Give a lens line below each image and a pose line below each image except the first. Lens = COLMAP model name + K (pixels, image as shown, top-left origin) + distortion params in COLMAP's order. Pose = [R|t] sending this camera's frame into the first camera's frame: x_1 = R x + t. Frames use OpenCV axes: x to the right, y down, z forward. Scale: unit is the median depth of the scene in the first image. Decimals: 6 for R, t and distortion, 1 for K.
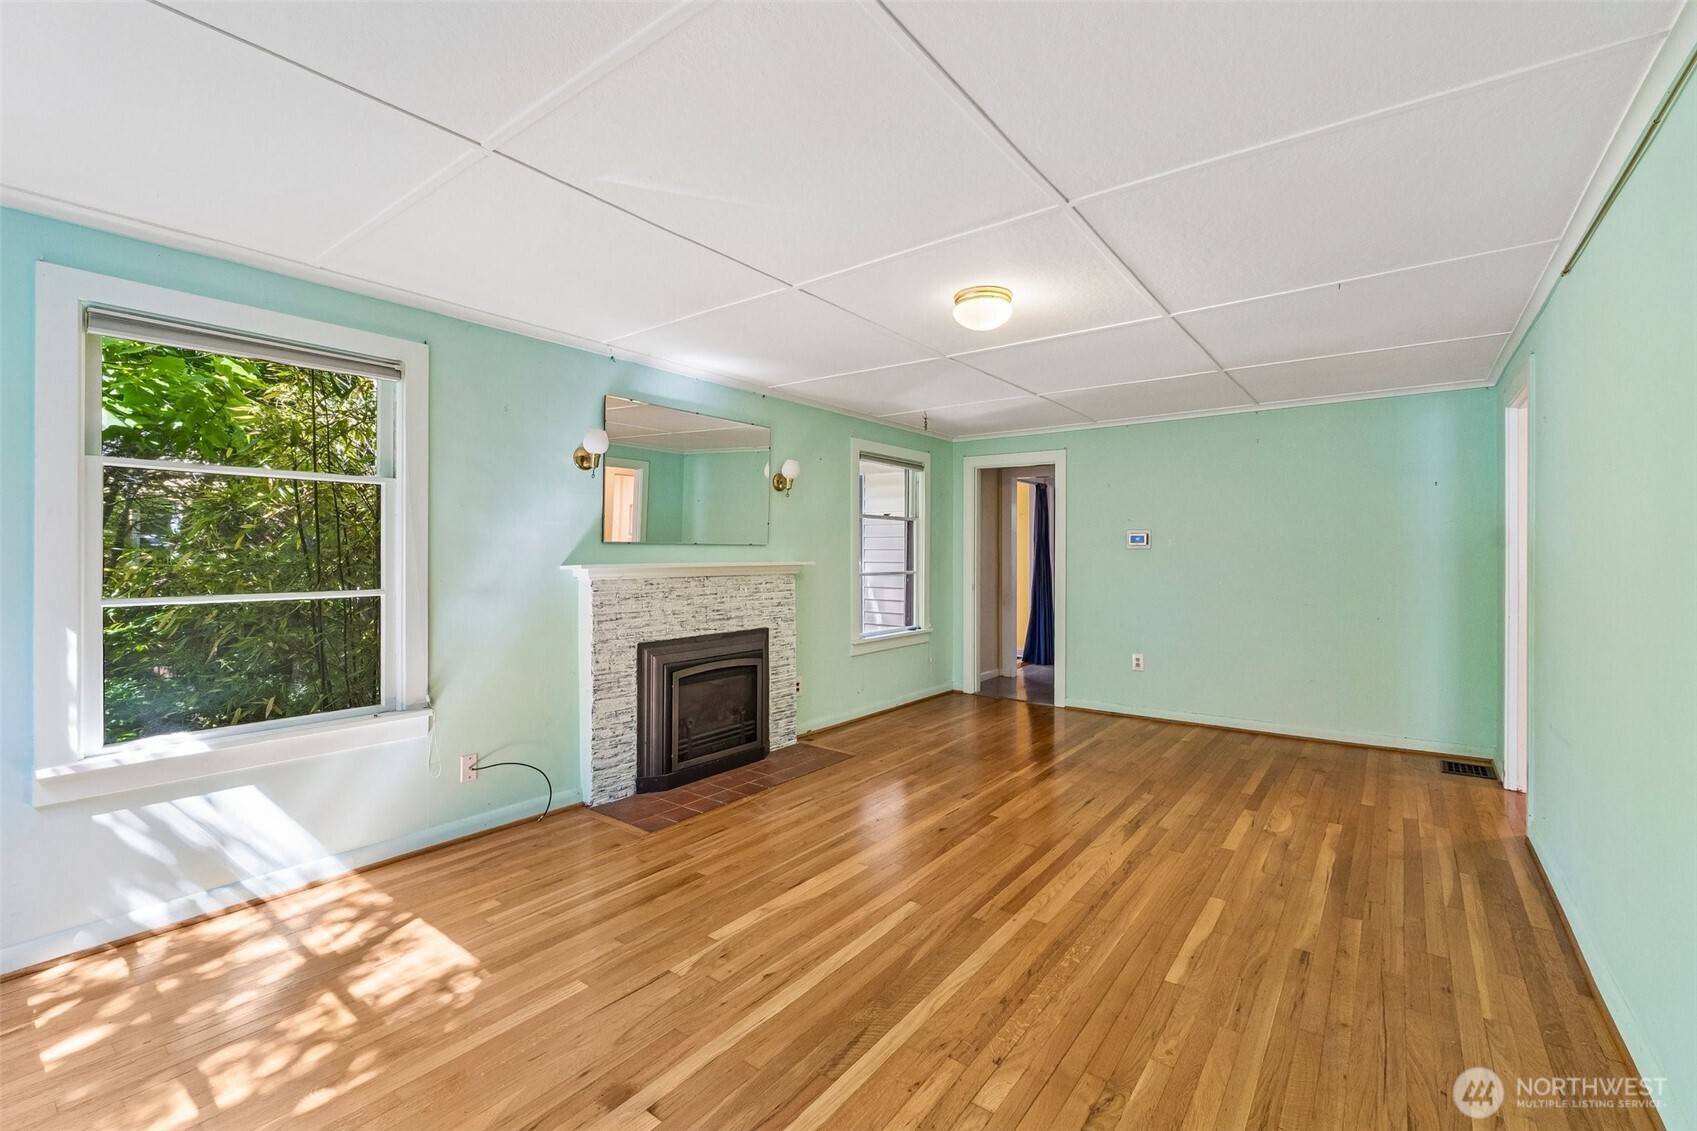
lens RADIAL K [[706.1, 0, 845.4], [0, 706.1, 555.4], [0, 0, 1]] dist [-0.001390, -0.000045]
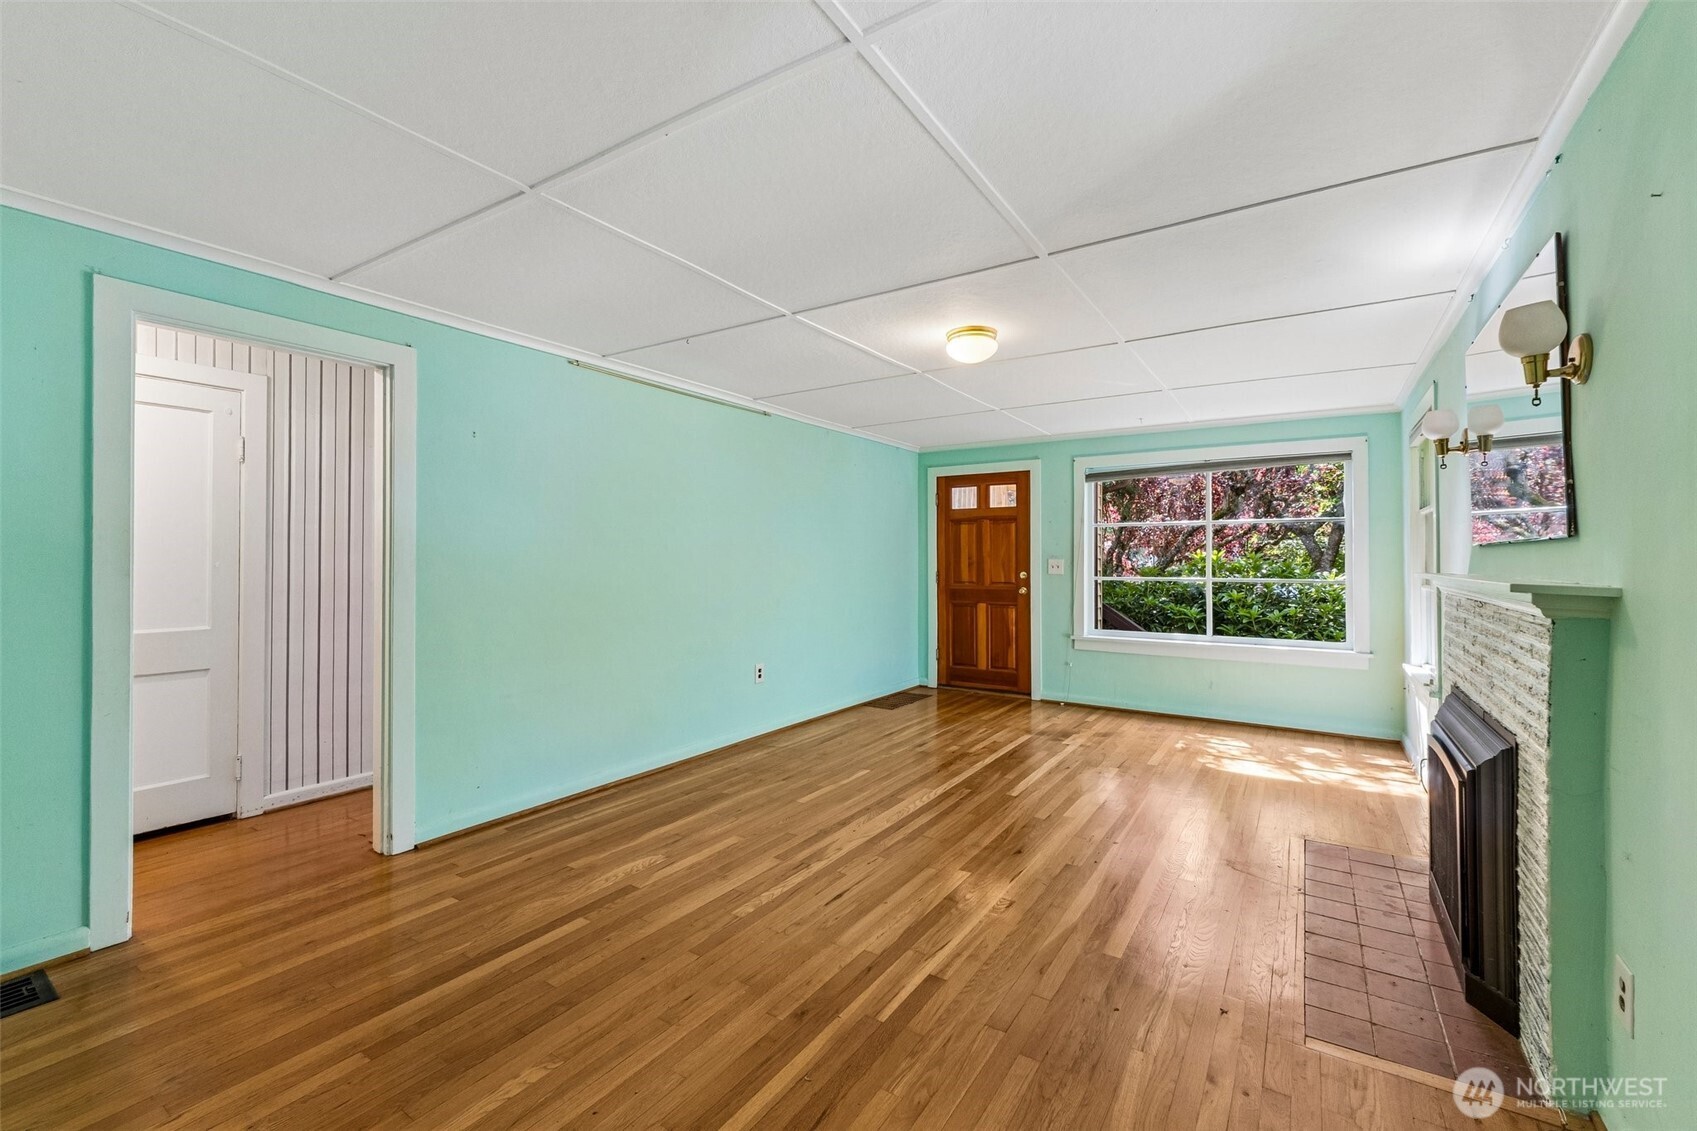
lens RADIAL K [[706.1, 0, 853.7], [0, 706.1, 553.1], [0, 0, 1]] dist [-0.001390, -0.000045]
pose [[-0.996073, -0.008070, -0.088172, 0.472087], [-0.008018, 0.999967, -0.000949, -0.001672], [0.088177, -0.000238, -0.996105, 2.057291]]
